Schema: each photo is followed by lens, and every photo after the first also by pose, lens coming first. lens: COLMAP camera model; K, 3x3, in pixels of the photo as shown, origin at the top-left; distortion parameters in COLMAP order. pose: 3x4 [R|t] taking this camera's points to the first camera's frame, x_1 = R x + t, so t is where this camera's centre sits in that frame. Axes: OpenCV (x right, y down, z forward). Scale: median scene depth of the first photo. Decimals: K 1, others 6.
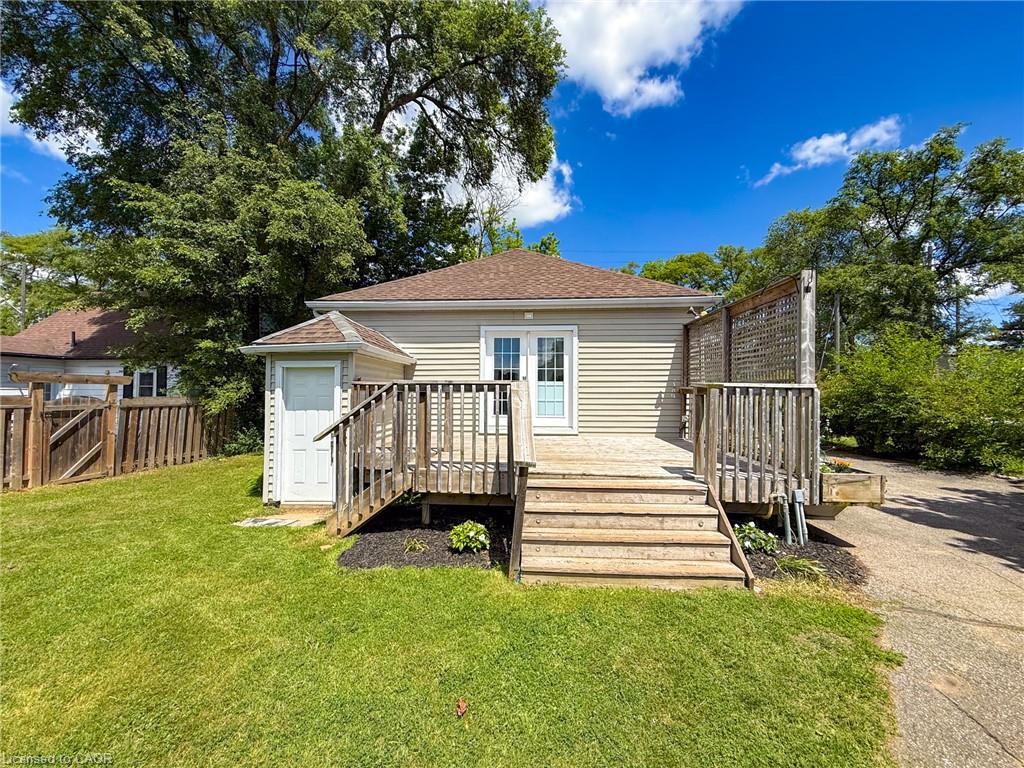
lens RADIAL K [[415.9, 0, 511.3], [0, 415.9, 384.0], [0, 0, 1]] dist [-0.000646, 0.000208]
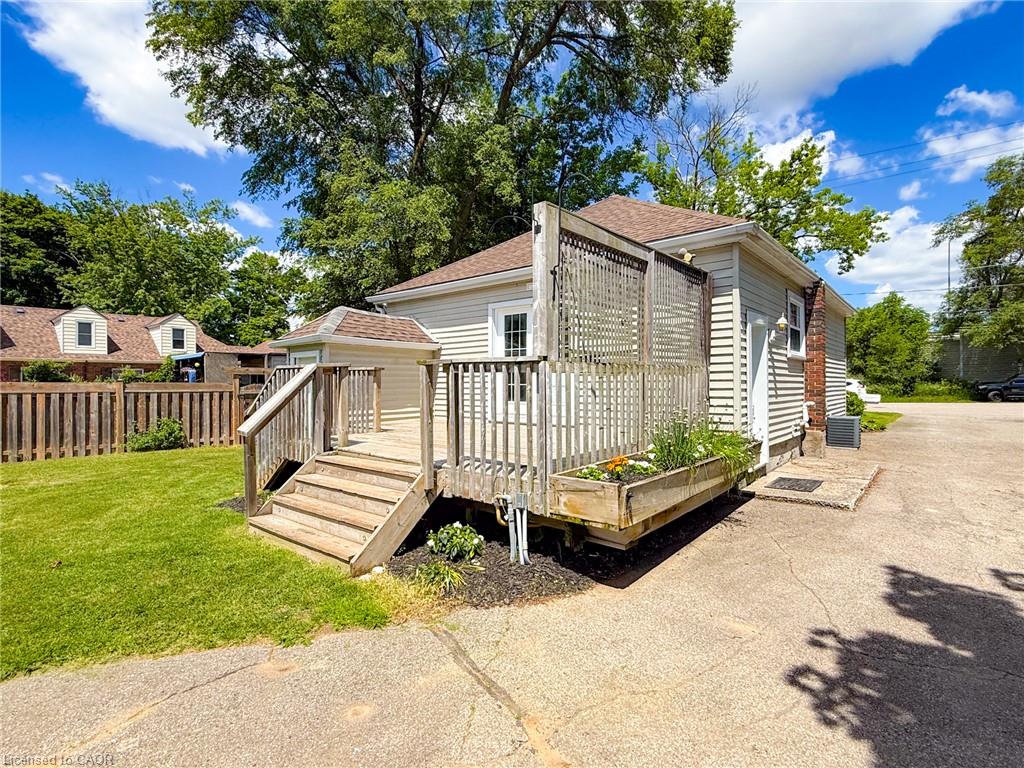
lens RADIAL K [[516.0, 0, 506.0], [0, 516.0, 384.4], [0, 0, 1]] dist [-0.003607, -0.000407]
pose [[0.802951, -0.005684, -0.596017, 0.678811], [0.020614, 0.999621, 0.018238, 0.019029], [0.595688, -0.026930, 0.802764, 0.118285]]
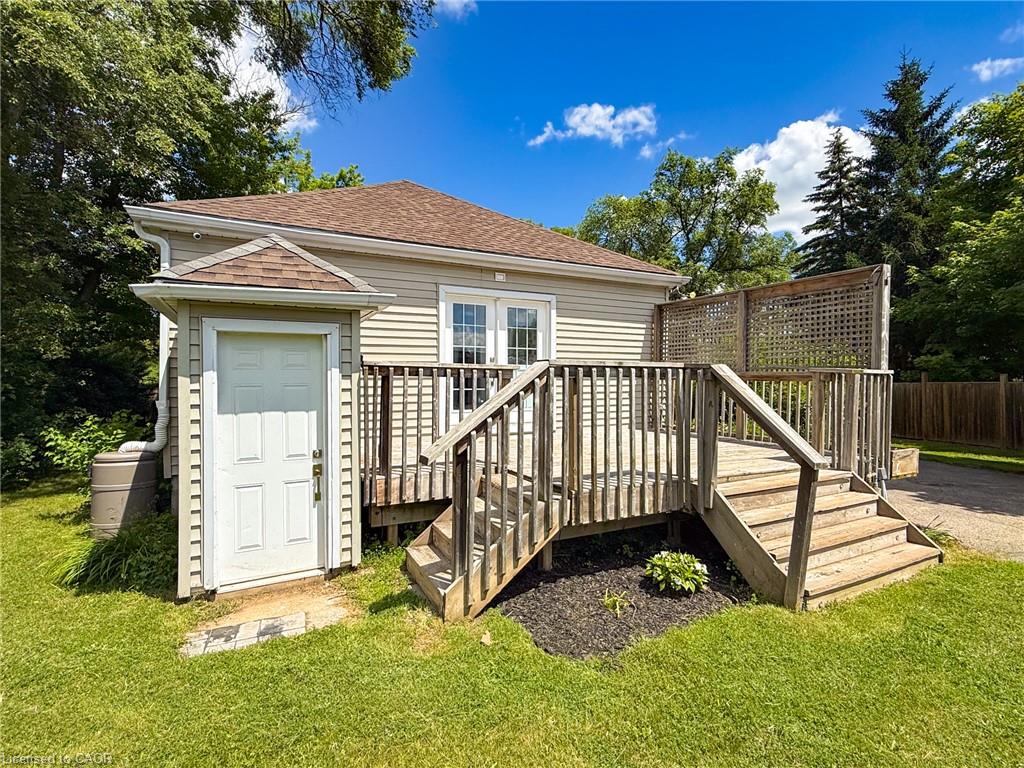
lens RADIAL K [[509.5, 0, 512.0], [0, 509.5, 384.0], [0, 0, 1]] dist [0.000253, -0.000165]
pose [[0.851169, -0.006934, 0.524846, -0.455313], [-0.008130, 0.999619, 0.026390, 0.005177], [-0.524829, -0.026729, 0.850788, 0.213475]]
